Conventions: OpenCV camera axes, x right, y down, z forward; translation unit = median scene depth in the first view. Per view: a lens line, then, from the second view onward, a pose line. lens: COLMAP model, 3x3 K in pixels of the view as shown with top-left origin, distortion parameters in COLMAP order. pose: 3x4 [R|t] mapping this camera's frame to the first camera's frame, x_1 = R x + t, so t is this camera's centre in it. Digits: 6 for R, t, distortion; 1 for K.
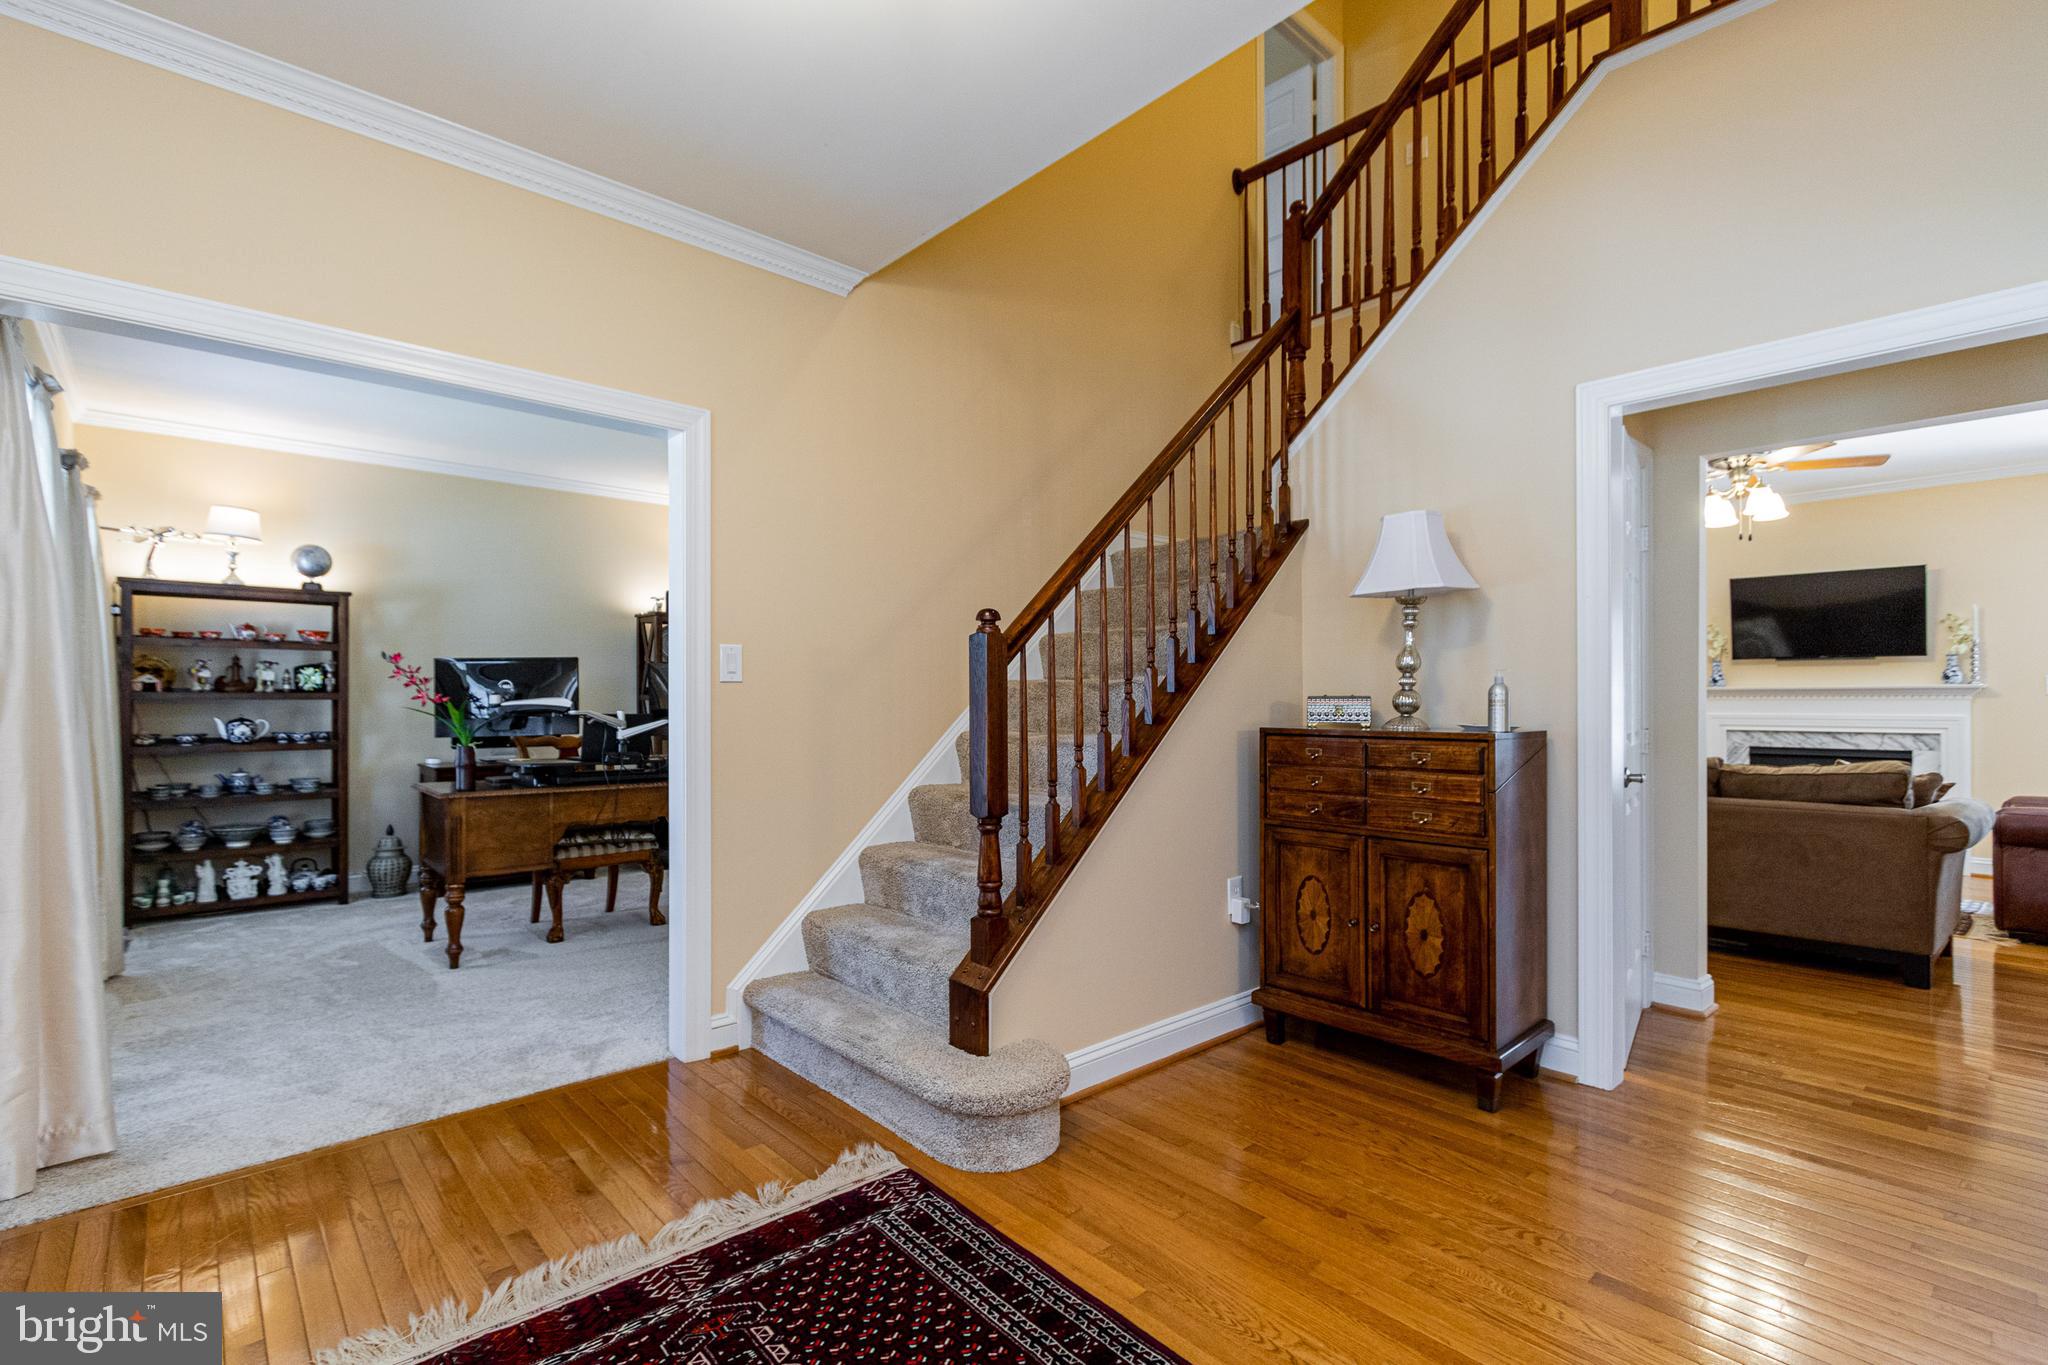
lens RADIAL K [[953.5, 0, 1026.1], [0, 953.5, 695.4], [0, 0, 1]] dist [-0.001928, 0.000331]
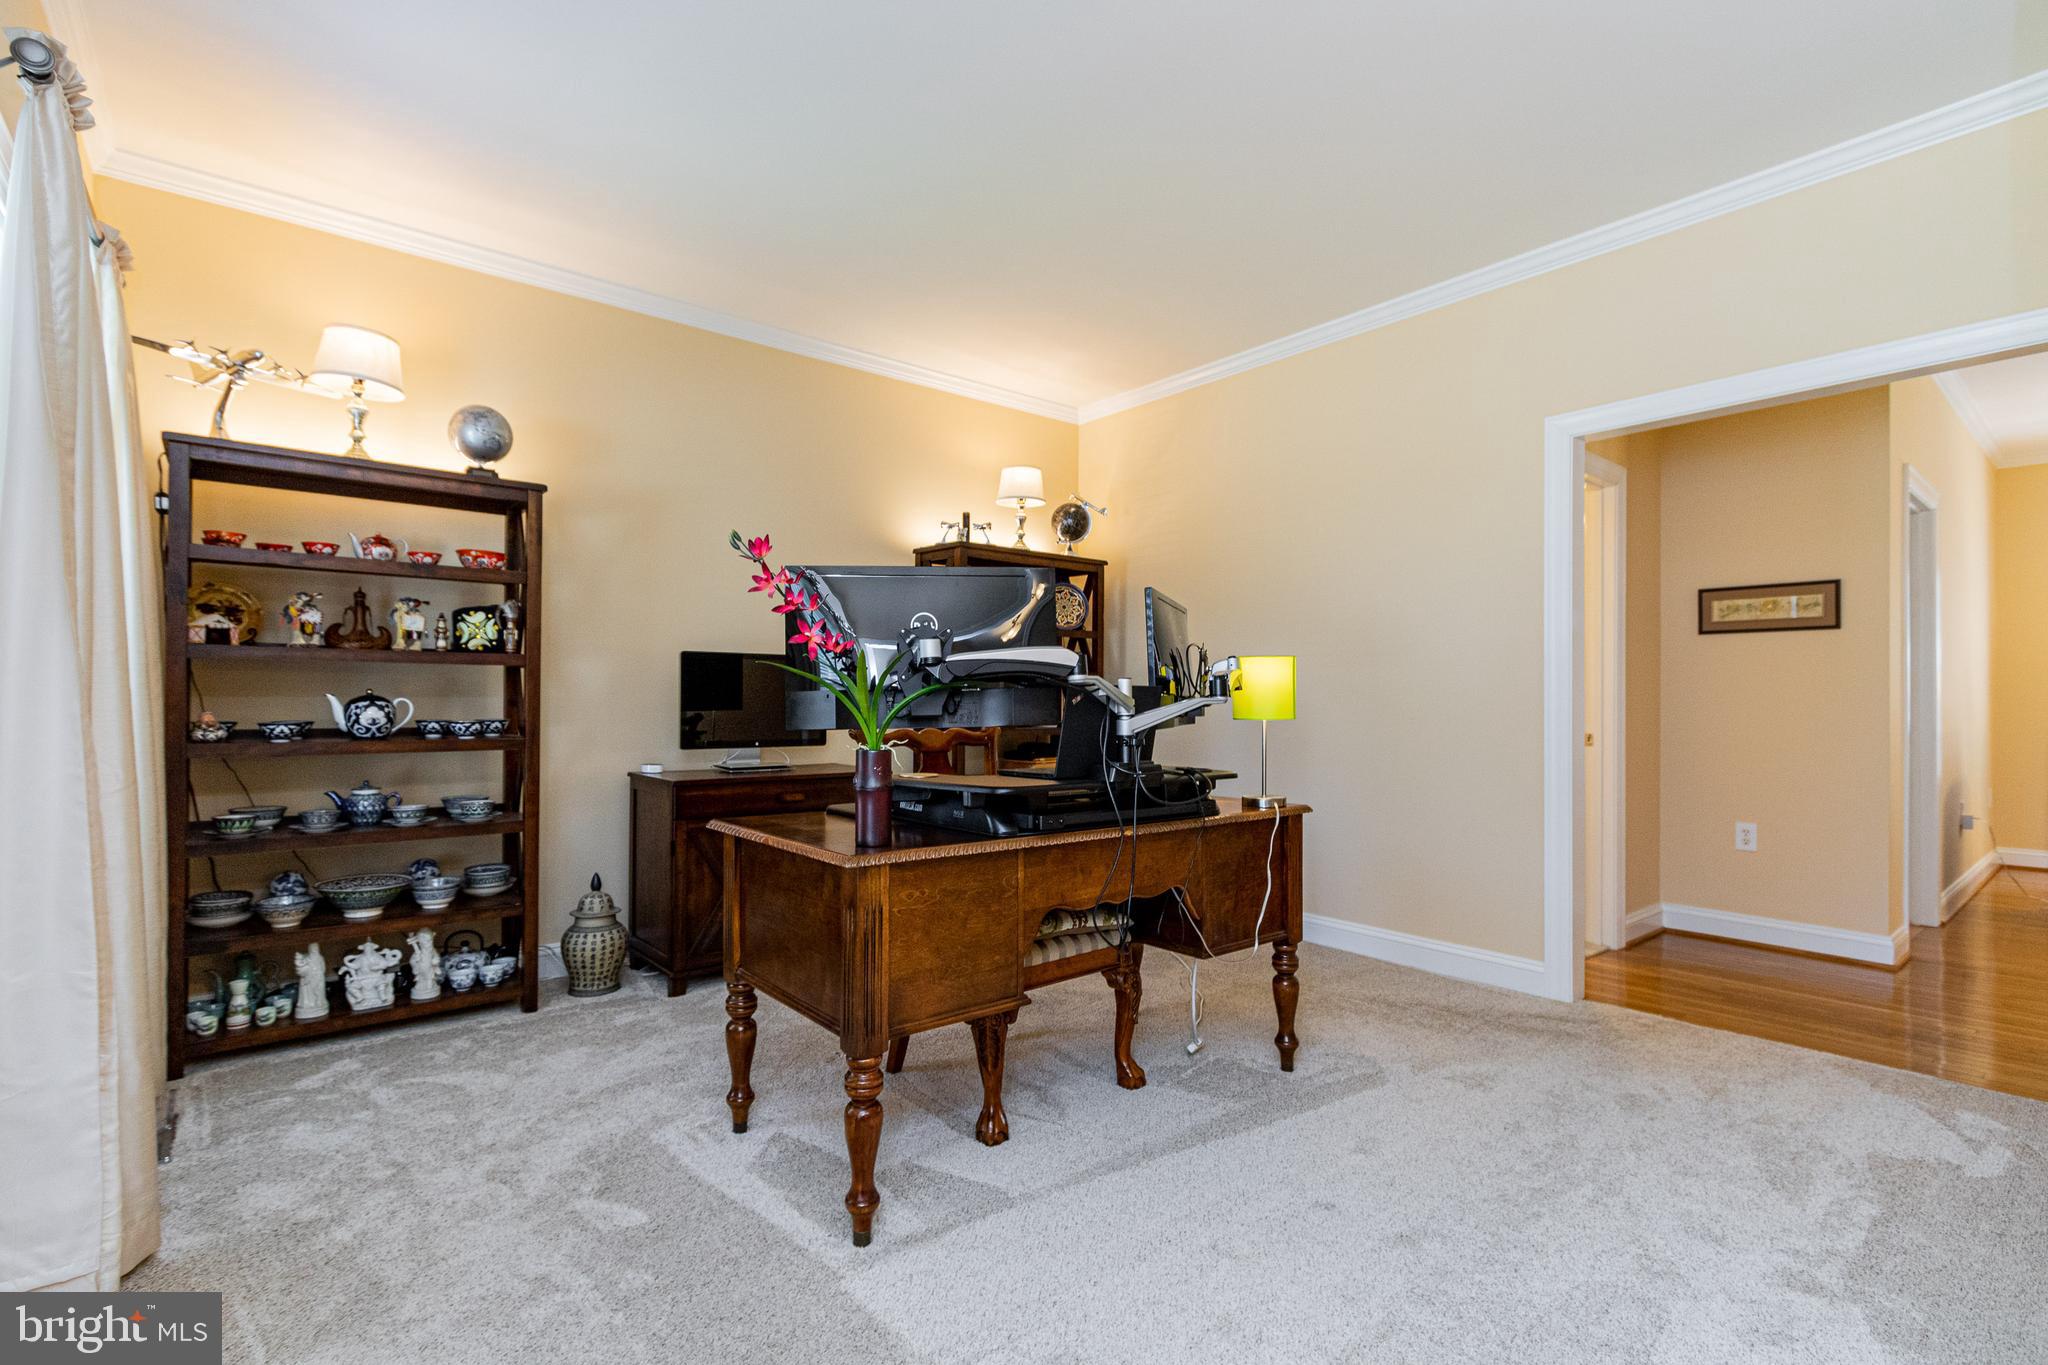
lens RADIAL K [[953.5, 0, 1022.1], [0, 953.5, 691.3], [0, 0, 1]] dist [-0.001928, 0.000331]
pose [[0.998999, 0.005660, -0.044373, -0.400607], [-0.005827, 0.999976, -0.003617, 0.021421], [0.044351, 0.003872, 0.999008, 0.436732]]
